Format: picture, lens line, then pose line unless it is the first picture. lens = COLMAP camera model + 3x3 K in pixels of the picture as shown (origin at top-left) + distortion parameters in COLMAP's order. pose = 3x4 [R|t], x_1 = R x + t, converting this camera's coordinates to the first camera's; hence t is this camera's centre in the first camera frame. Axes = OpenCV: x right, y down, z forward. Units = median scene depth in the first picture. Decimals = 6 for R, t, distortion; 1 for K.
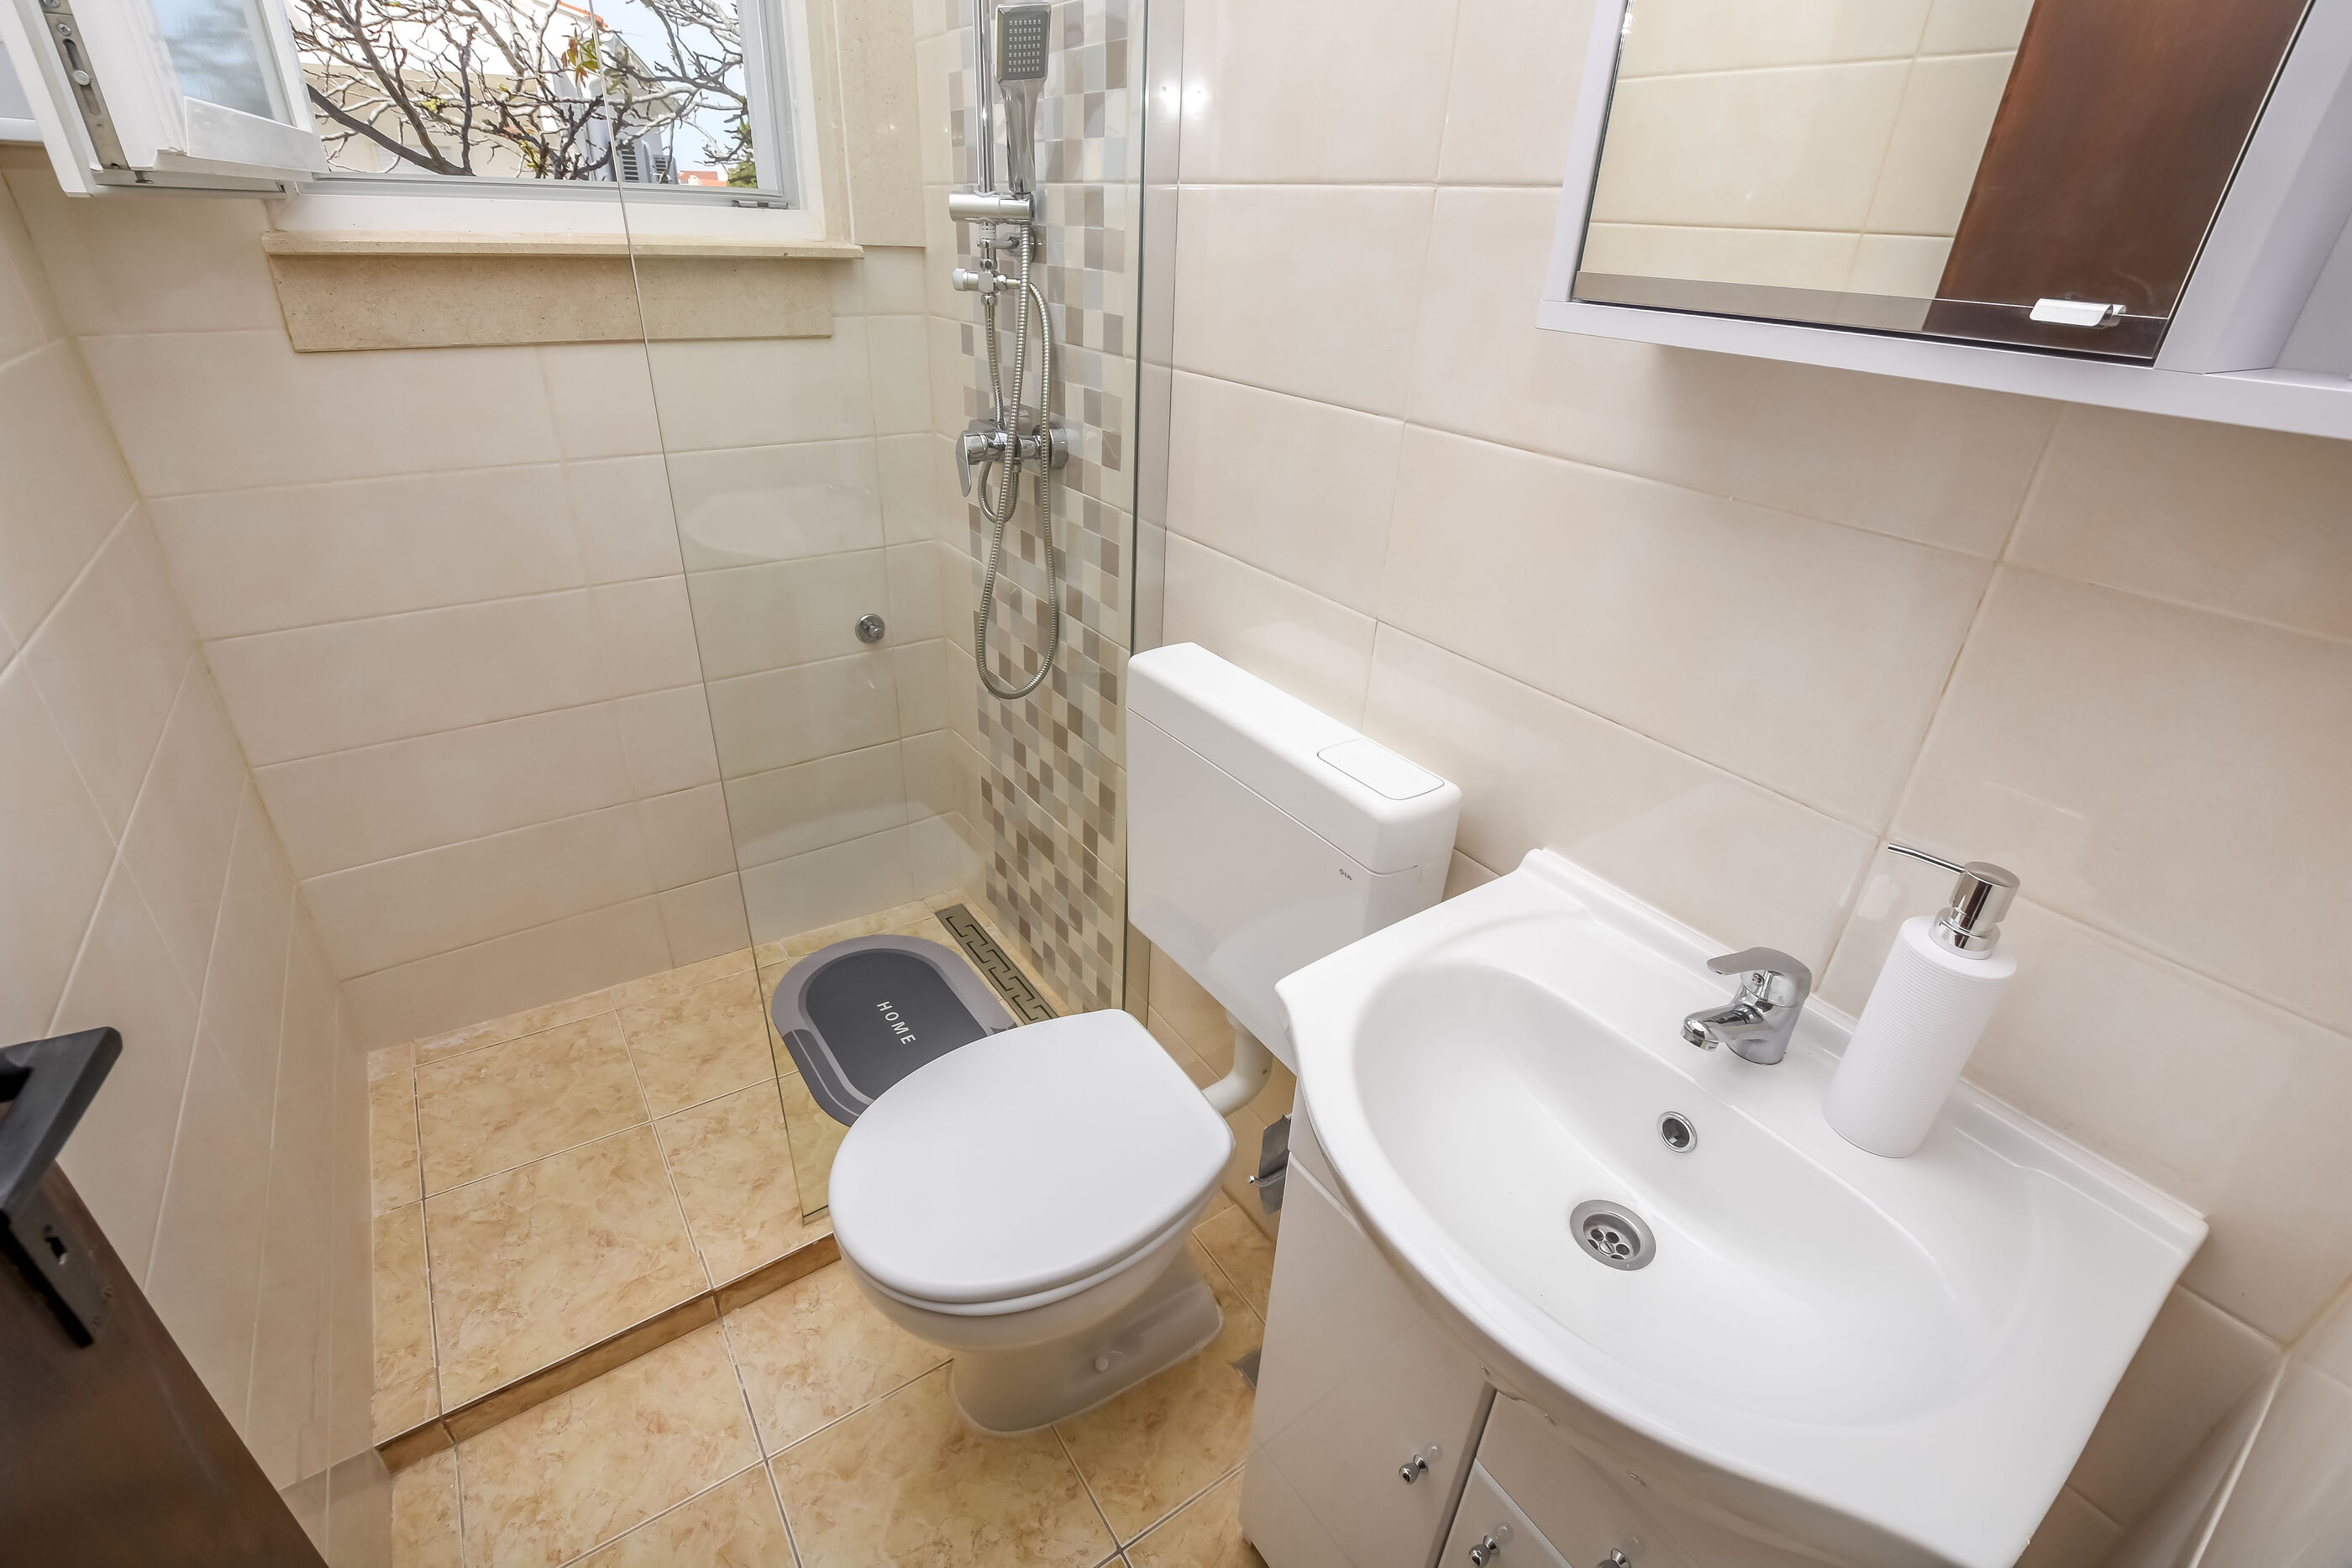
lens RADIAL K [[1031.8, 0, 1148.8], [0, 1031.8, 745.3], [0, 0, 1]] dist [-0.015198, 0.000636]
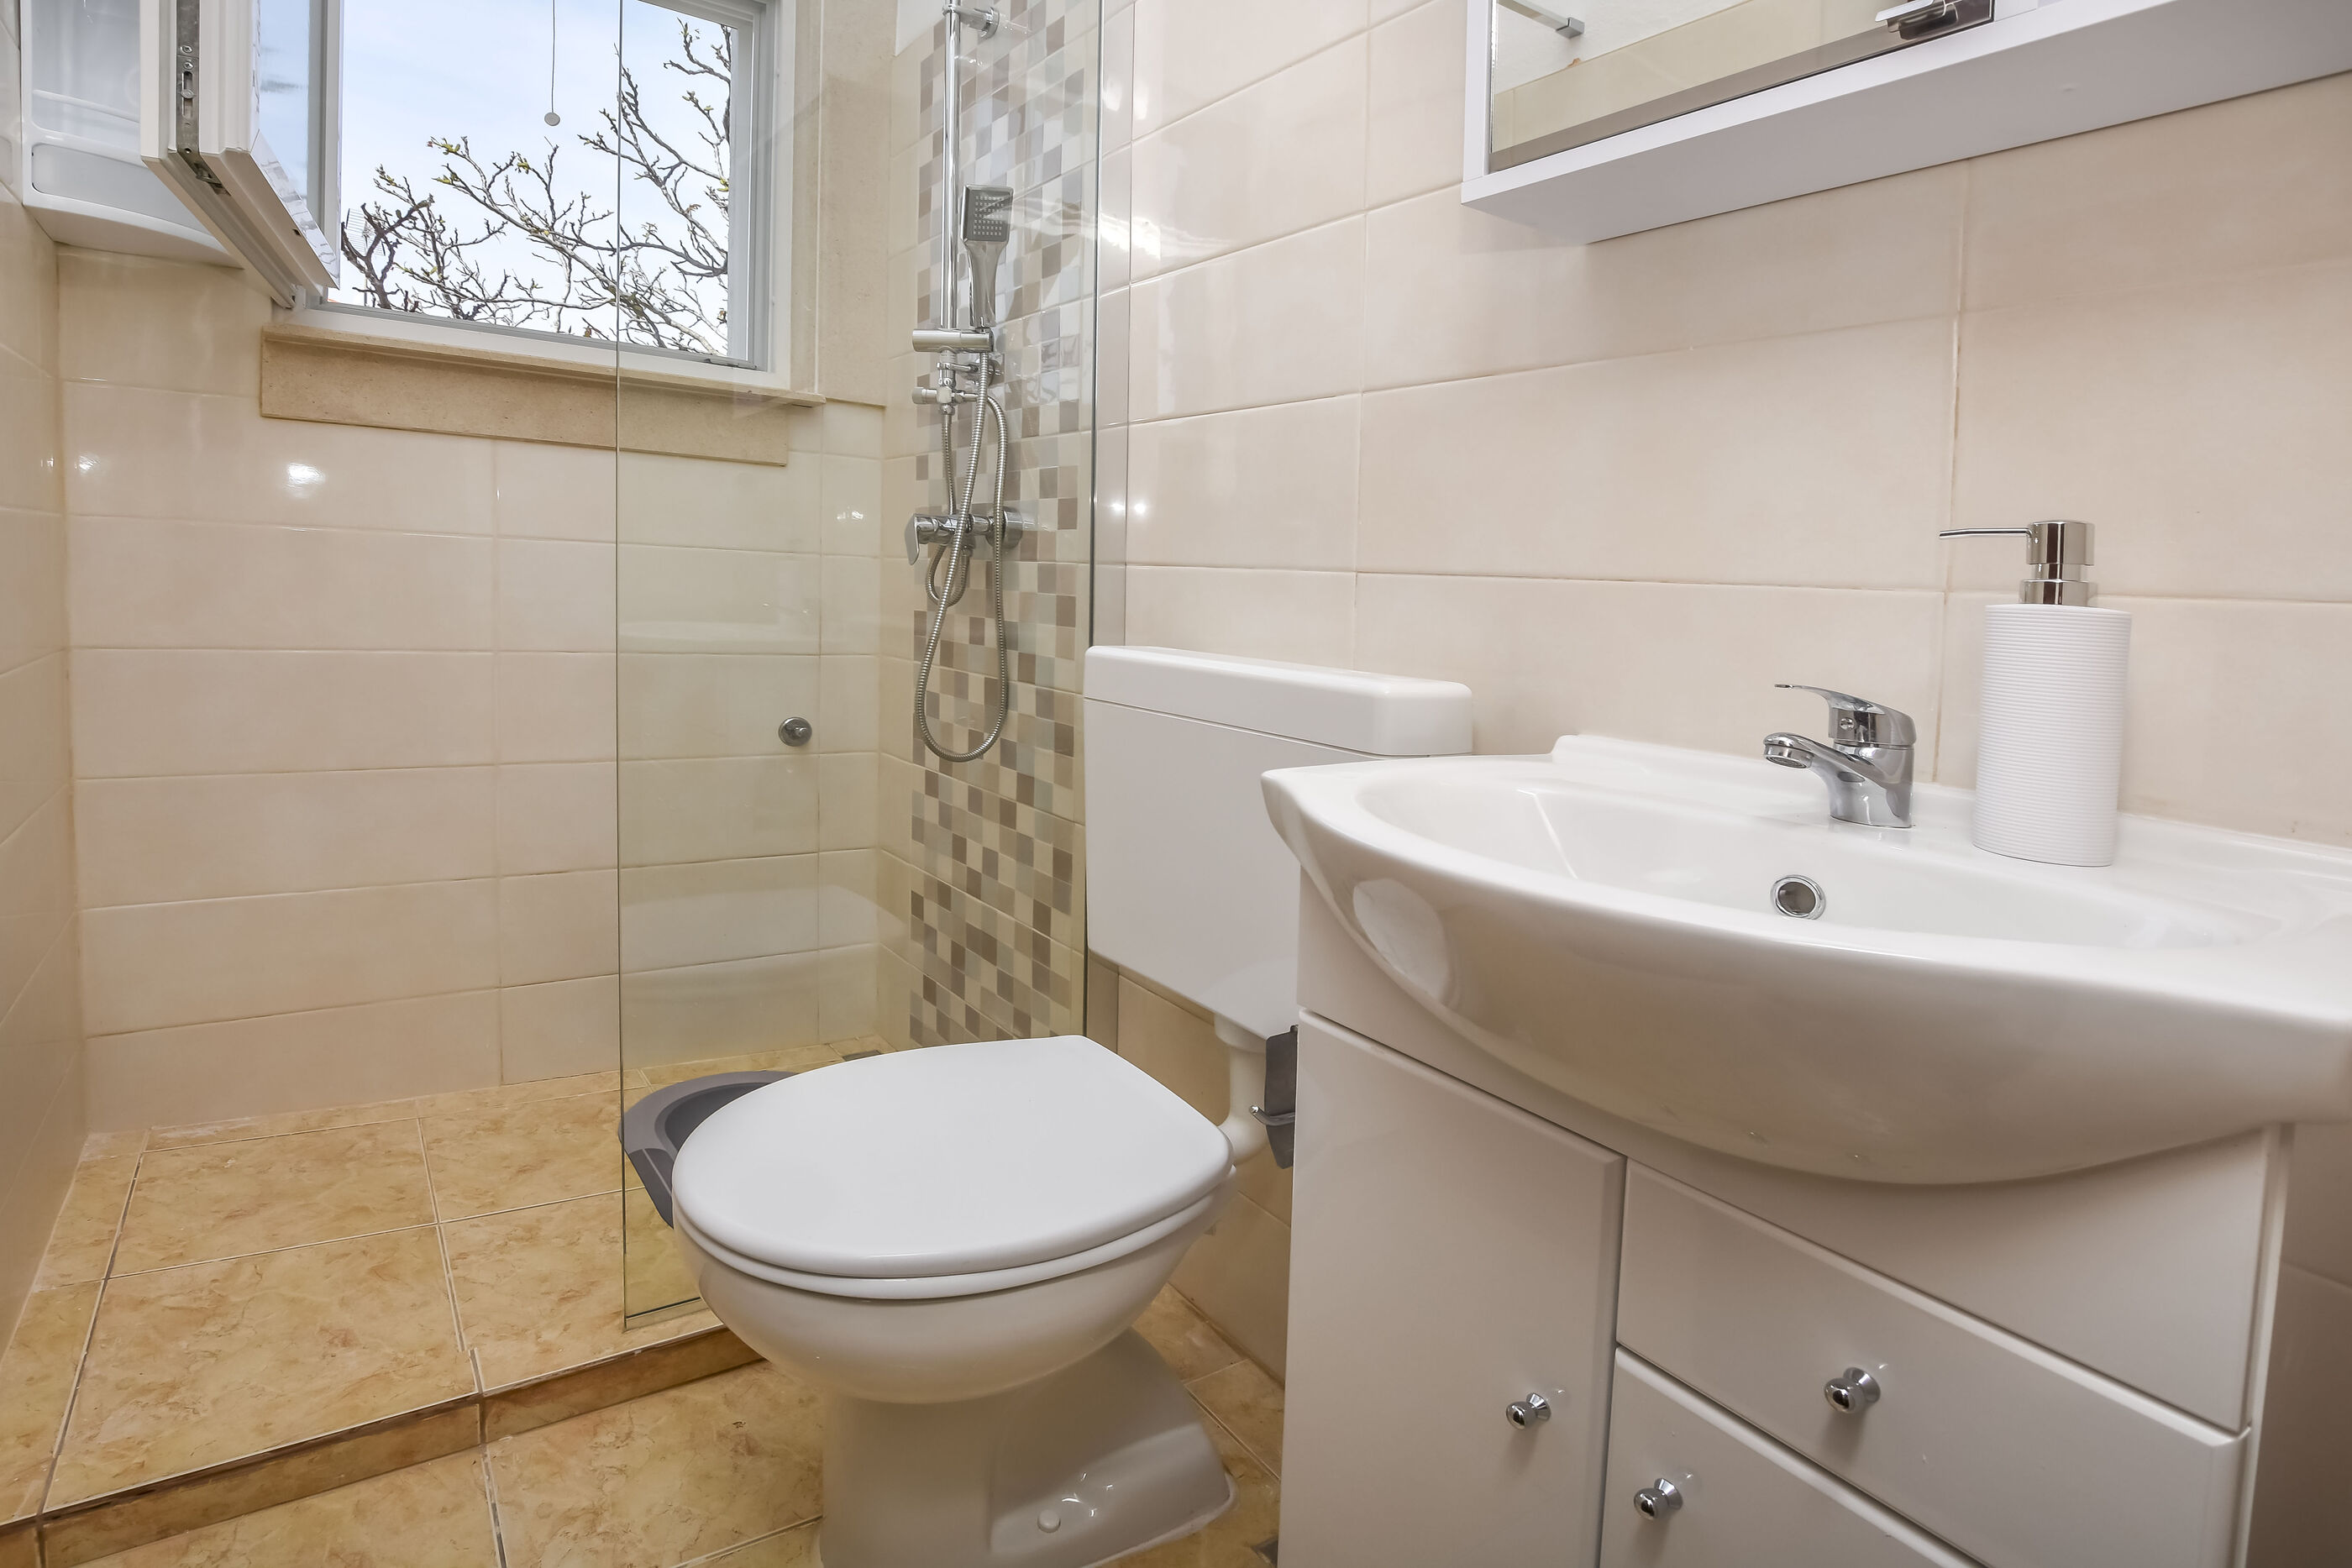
lens RADIAL K [[1225.2, 0, 1090.6], [0, 1225.2, 662.8], [0, 0, 1]] dist [-0.019461, 0.003375]
pose [[0.999573, -0.020640, -0.020698, 0.005757], [0.009007, 0.891127, -0.453665, 0.356252], [0.027809, 0.453285, 0.890932, 0.053857]]
